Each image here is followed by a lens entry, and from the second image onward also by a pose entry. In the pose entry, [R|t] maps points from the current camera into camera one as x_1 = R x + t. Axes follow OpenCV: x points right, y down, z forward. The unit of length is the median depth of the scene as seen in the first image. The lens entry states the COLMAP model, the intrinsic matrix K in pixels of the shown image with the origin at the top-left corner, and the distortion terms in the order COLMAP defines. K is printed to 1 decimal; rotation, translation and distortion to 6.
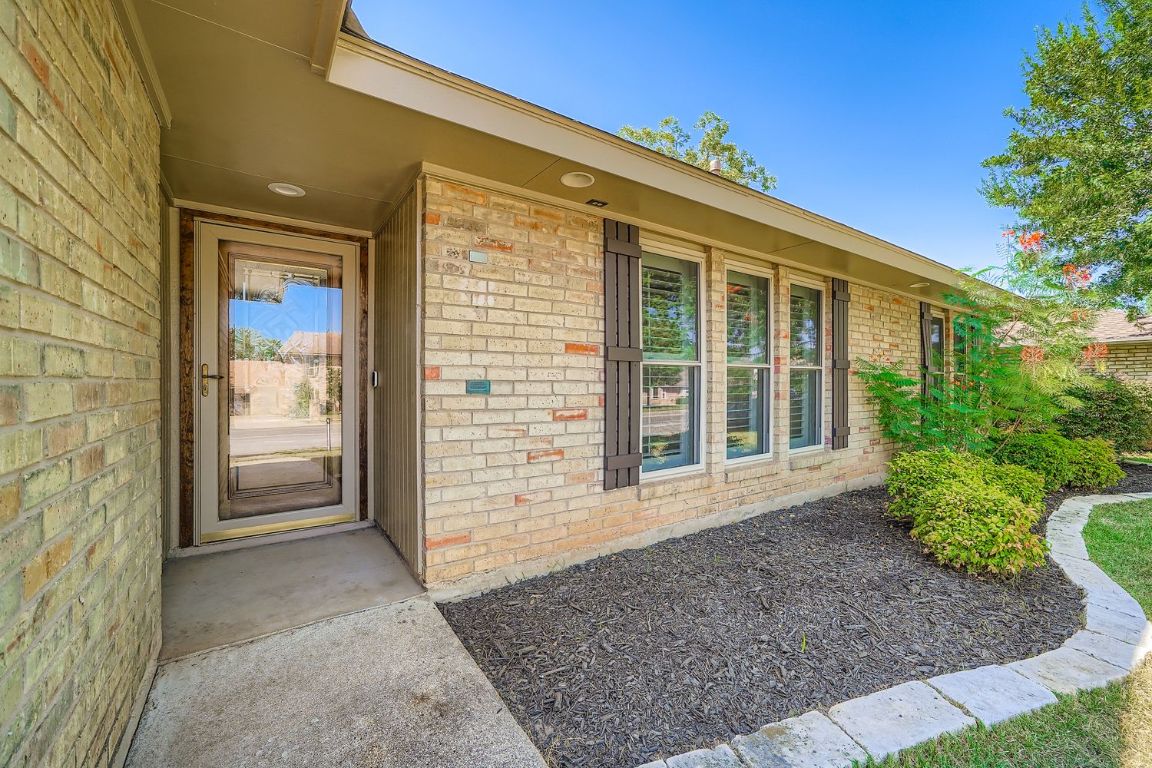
lens RADIAL K [[455.3, 0, 577.7], [0, 455.3, 388.8], [0, 0, 1]] dist [0.002020, 0.000360]
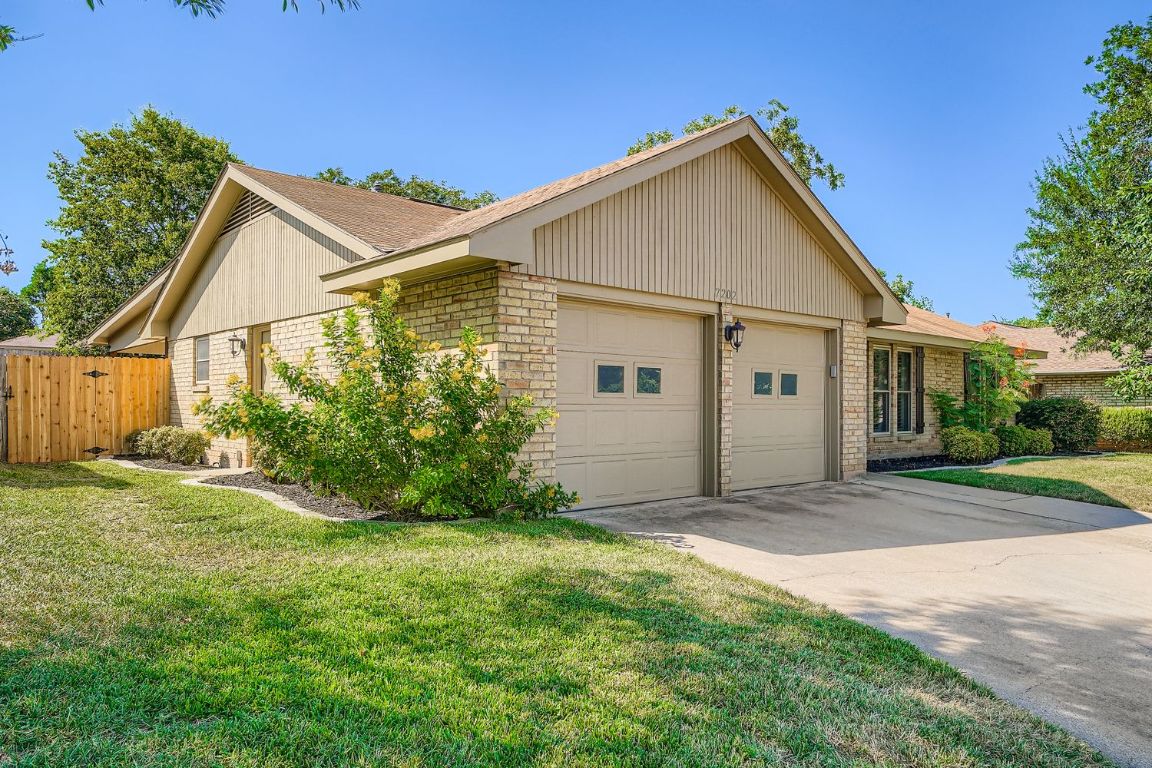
lens RADIAL K [[779.1, 0, 558.9], [0, 779.1, 384.8], [0, 0, 1]] dist [0.005830, 0.001928]
pose [[0.994257, 0.014059, 0.106089, -1.313508], [-0.011190, 0.999557, -0.027591, 0.032831], [-0.106430, 0.026246, 0.993974, -2.152667]]
